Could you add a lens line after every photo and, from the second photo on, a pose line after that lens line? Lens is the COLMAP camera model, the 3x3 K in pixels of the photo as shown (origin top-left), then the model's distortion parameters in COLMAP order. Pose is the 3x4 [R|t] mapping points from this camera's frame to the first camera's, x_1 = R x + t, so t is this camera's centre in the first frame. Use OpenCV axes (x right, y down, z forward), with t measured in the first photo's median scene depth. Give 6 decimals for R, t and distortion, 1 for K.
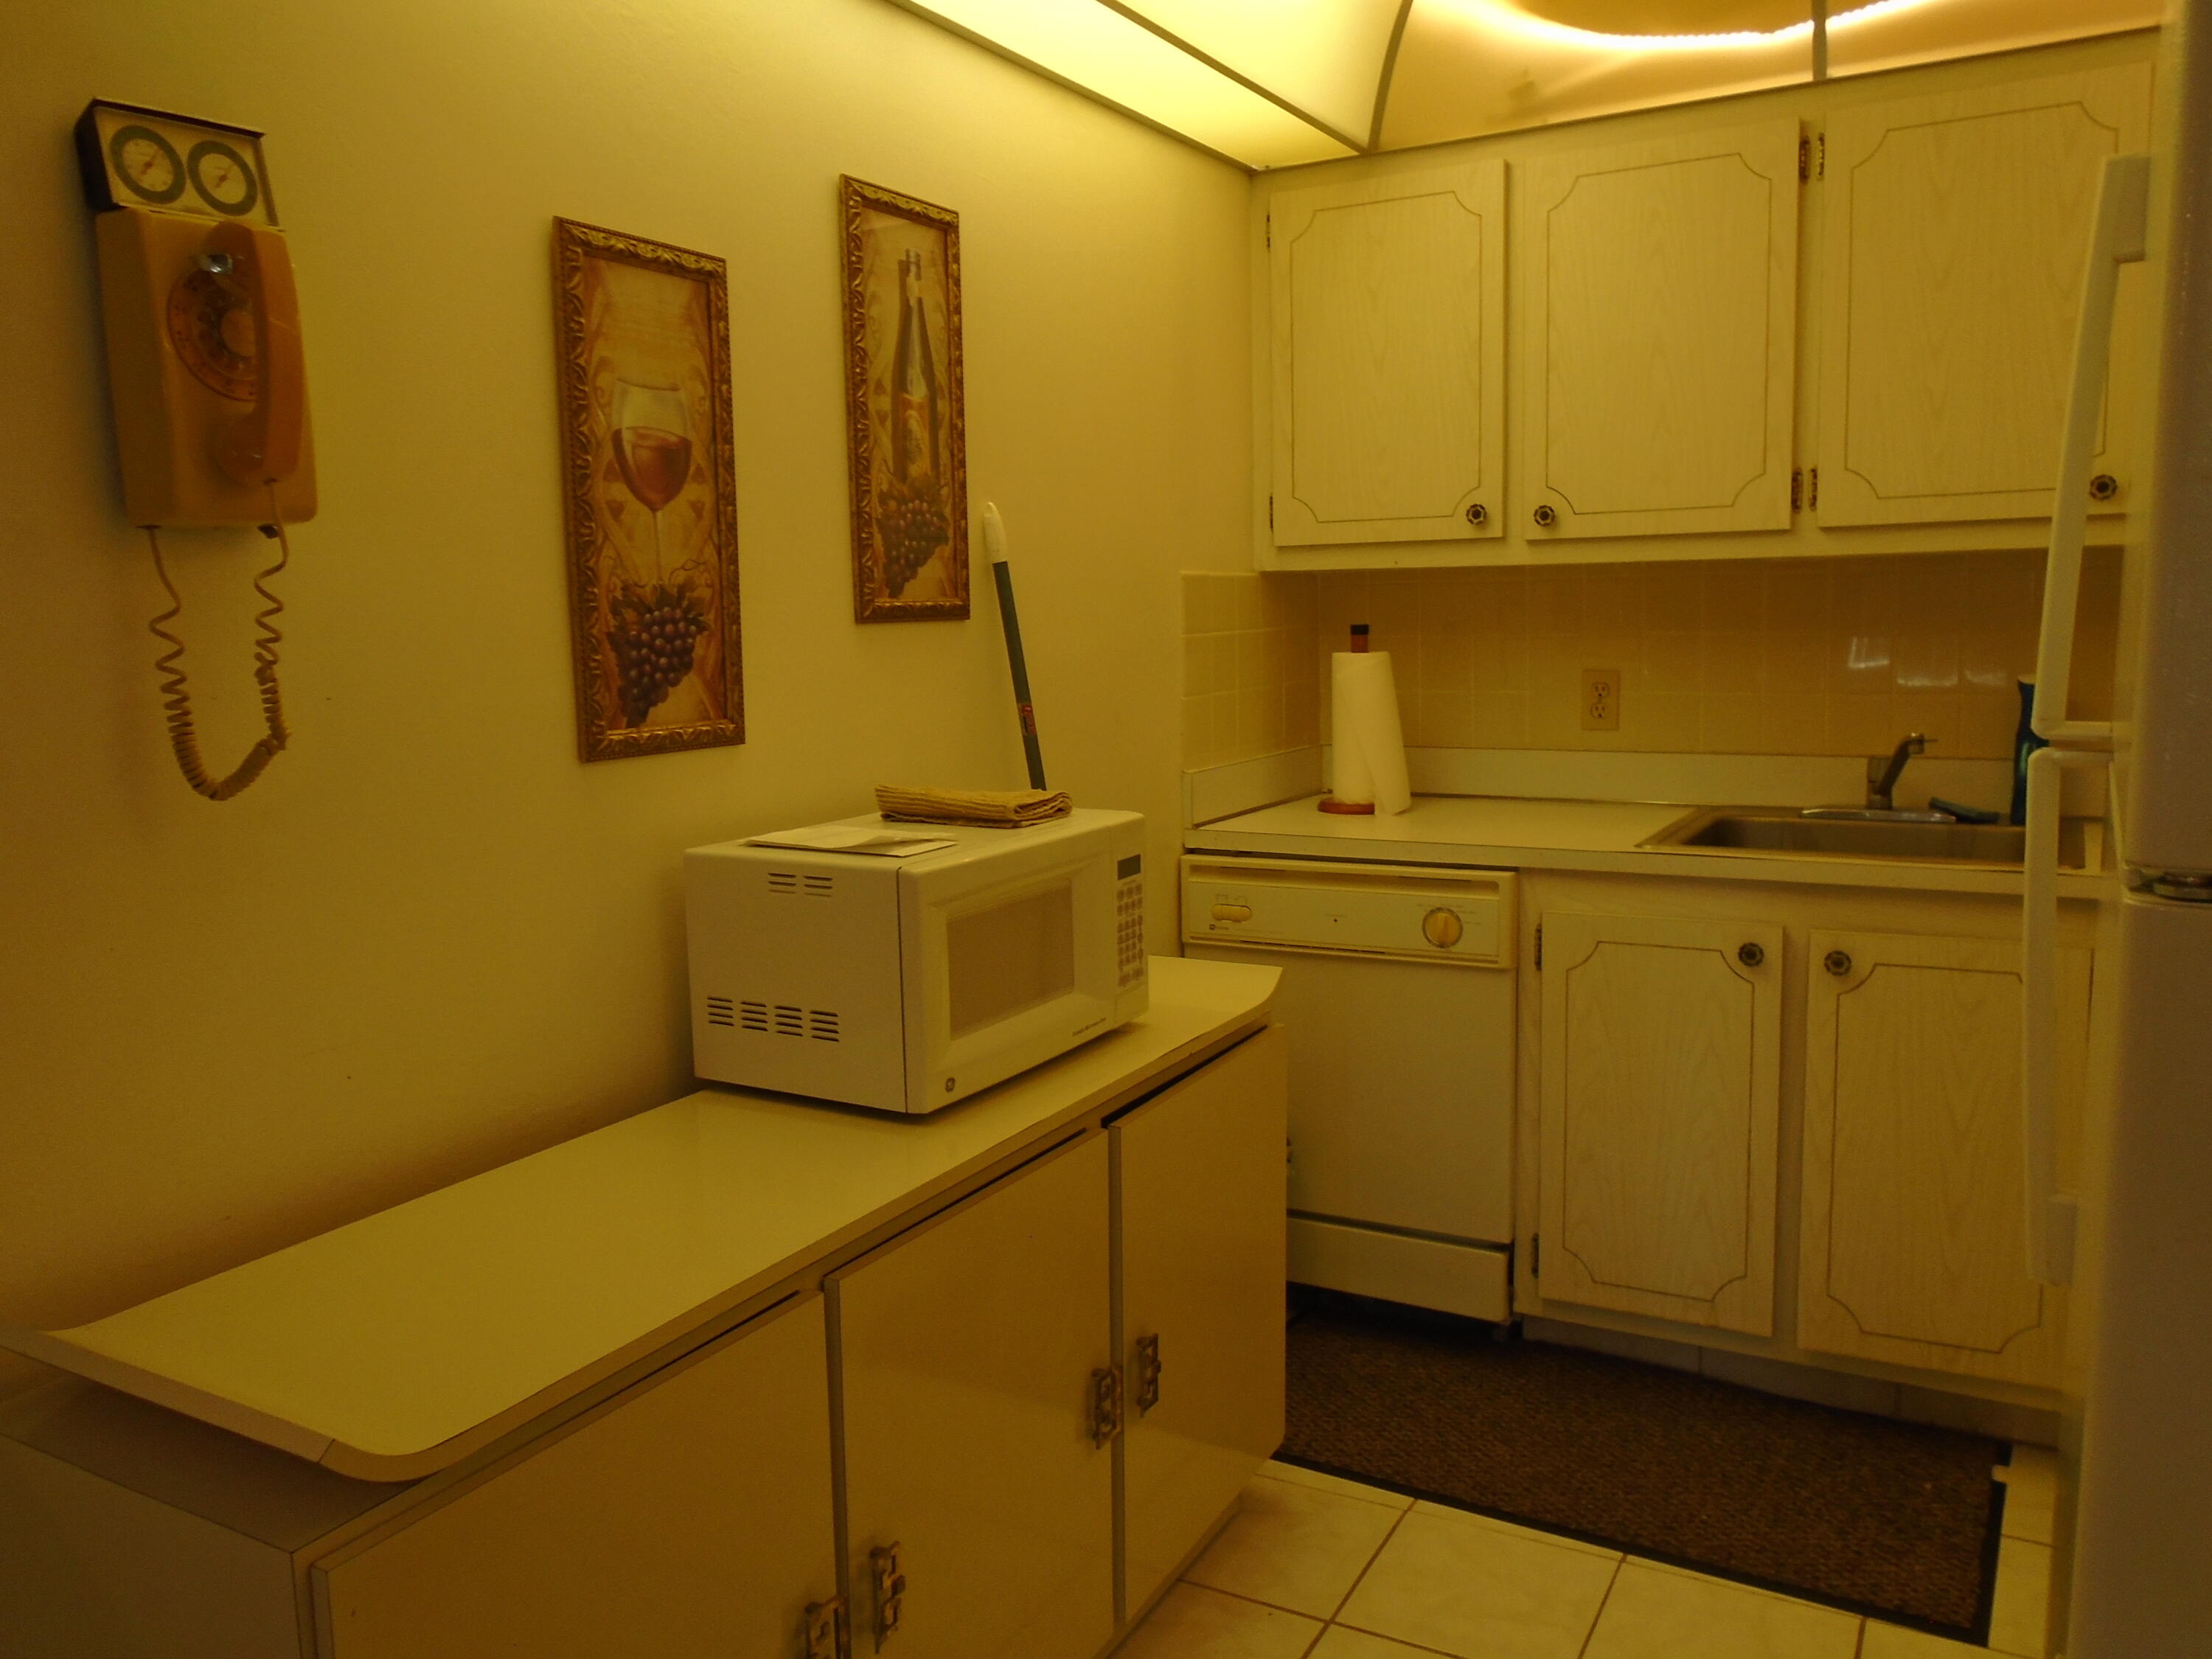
lens RADIAL K [[1731.0, 0, 1106.0], [0, 1731.0, 829.5], [0, 0, 1]] dist [-0.017078, 0.049369]
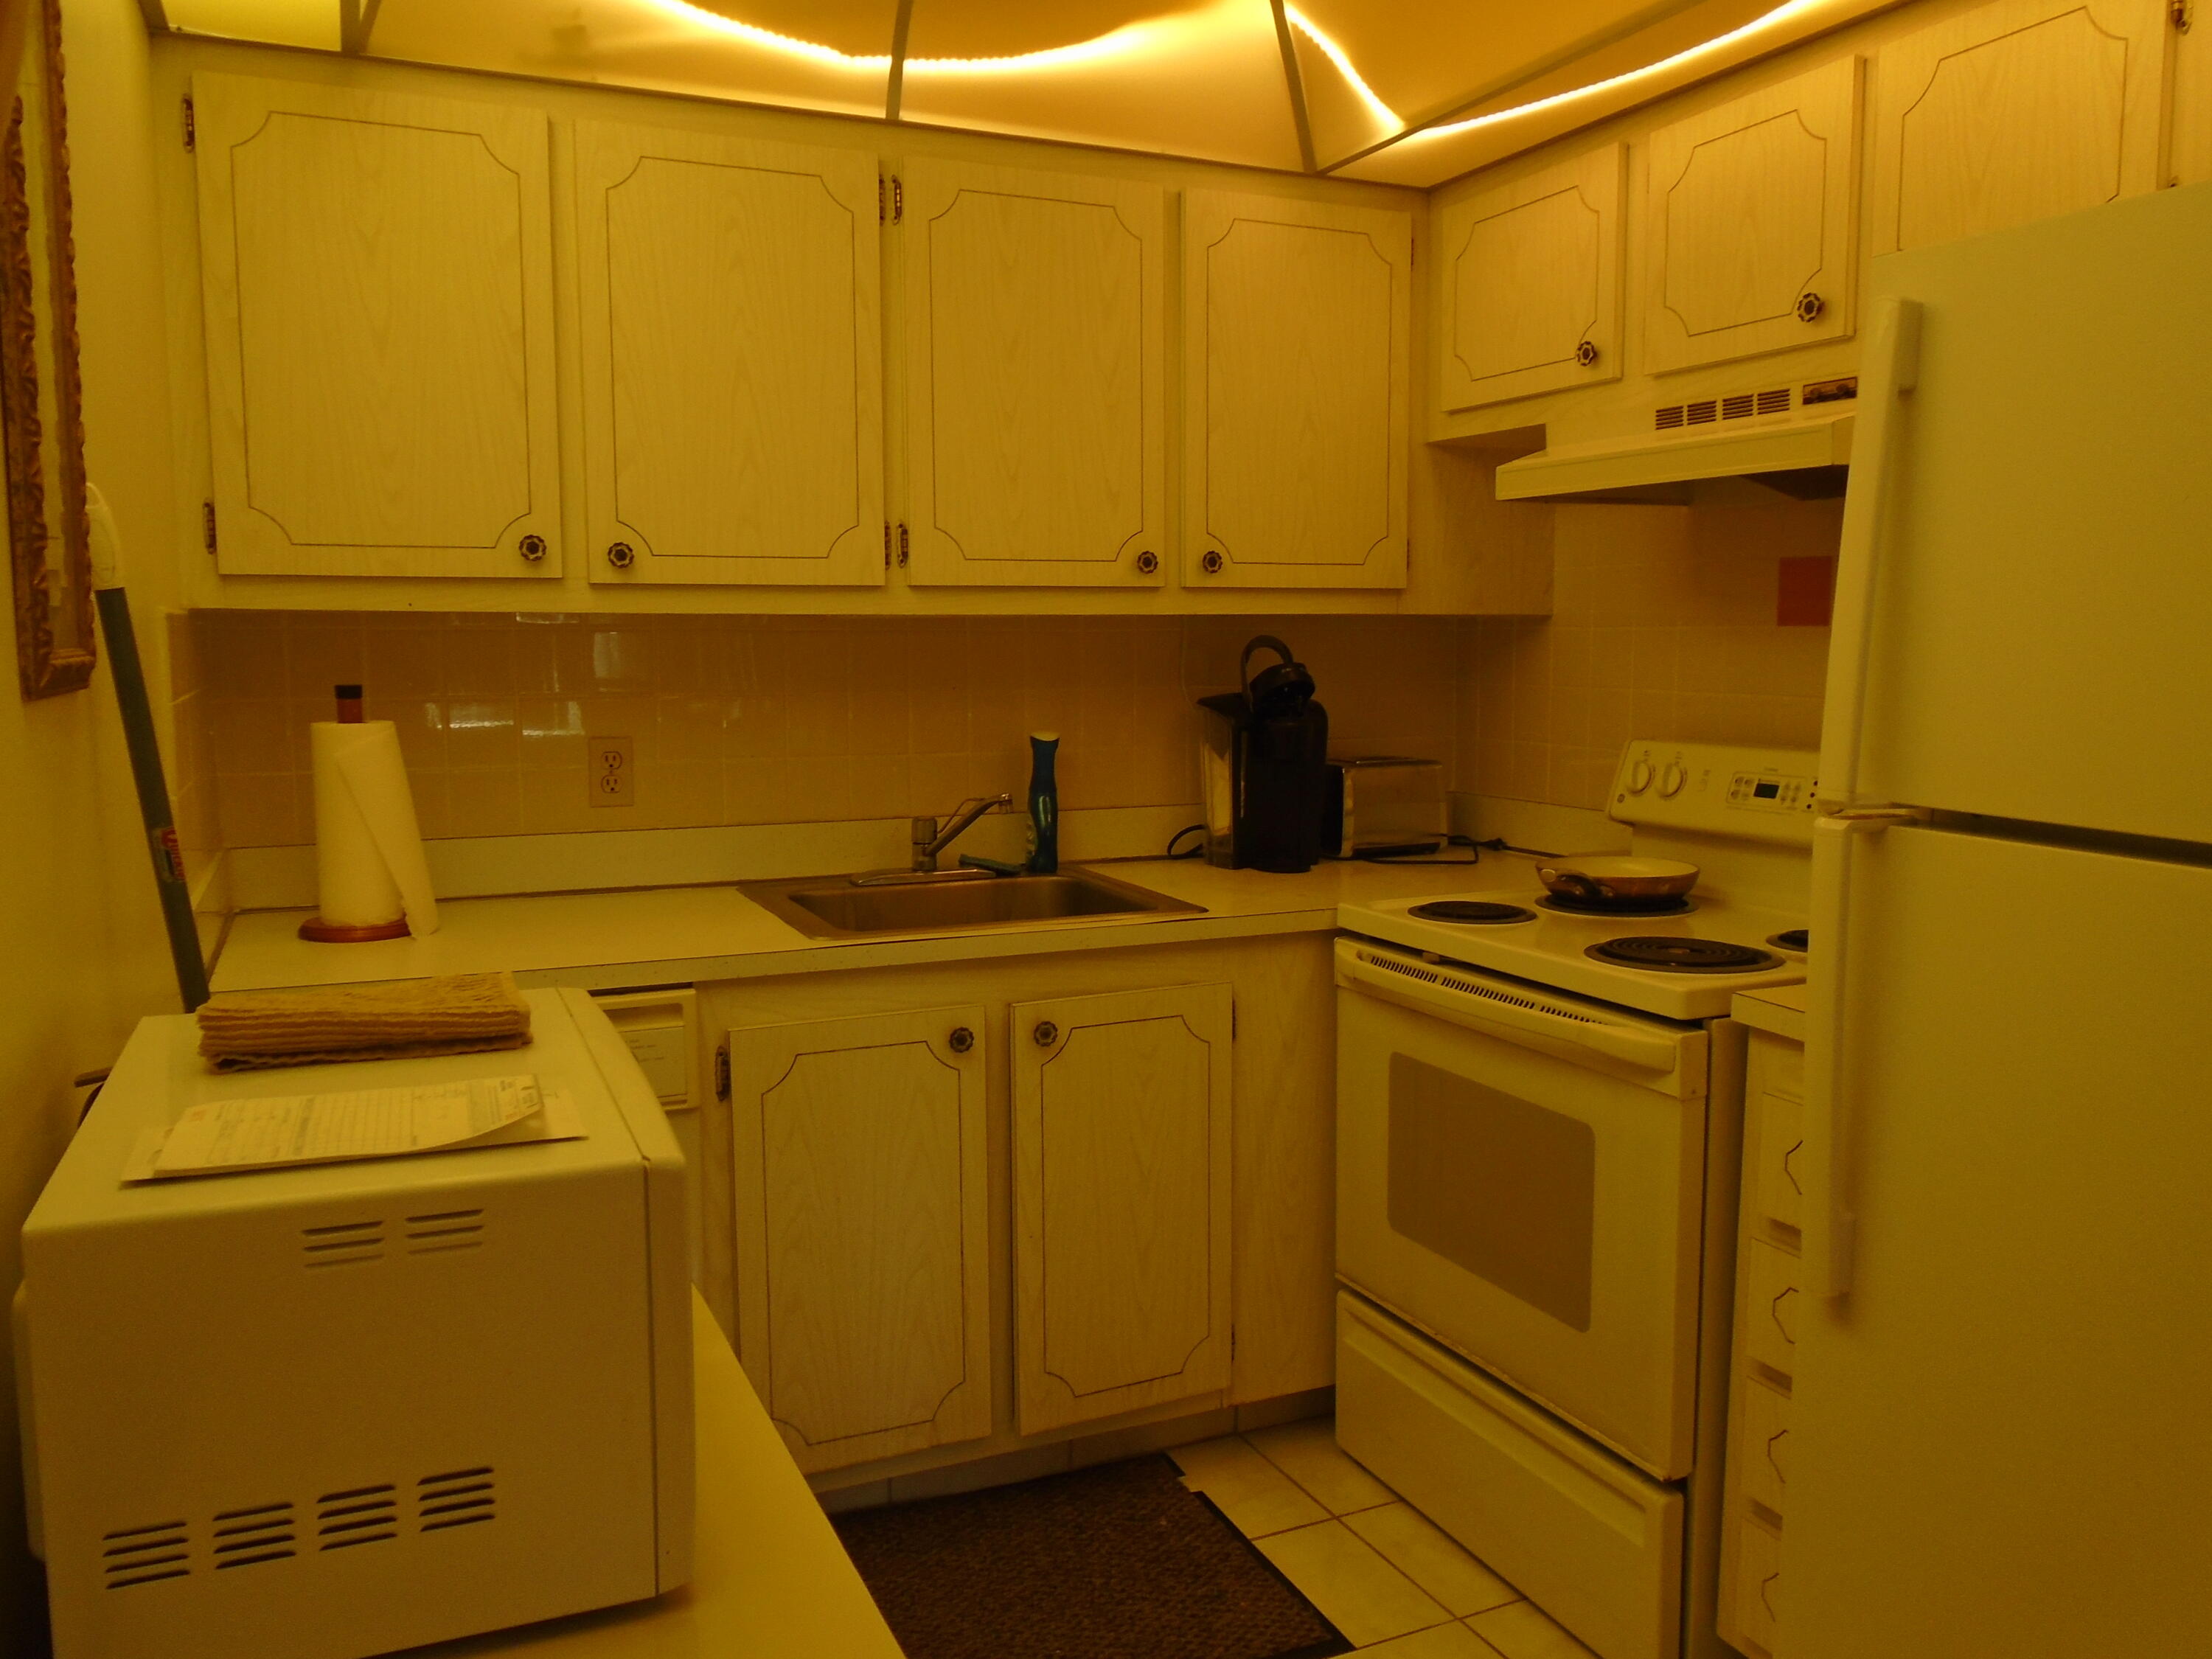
lens RADIAL K [[1698.7, 0, 1106.0], [0, 1698.7, 829.5], [0, 0, 1]] dist [-0.016064, 0.006932]
pose [[0.590022, -0.071410, 0.804223, -0.289689], [0.089816, 0.995704, 0.022518, -0.050788], [-0.802376, 0.058946, 0.593901, 0.359114]]
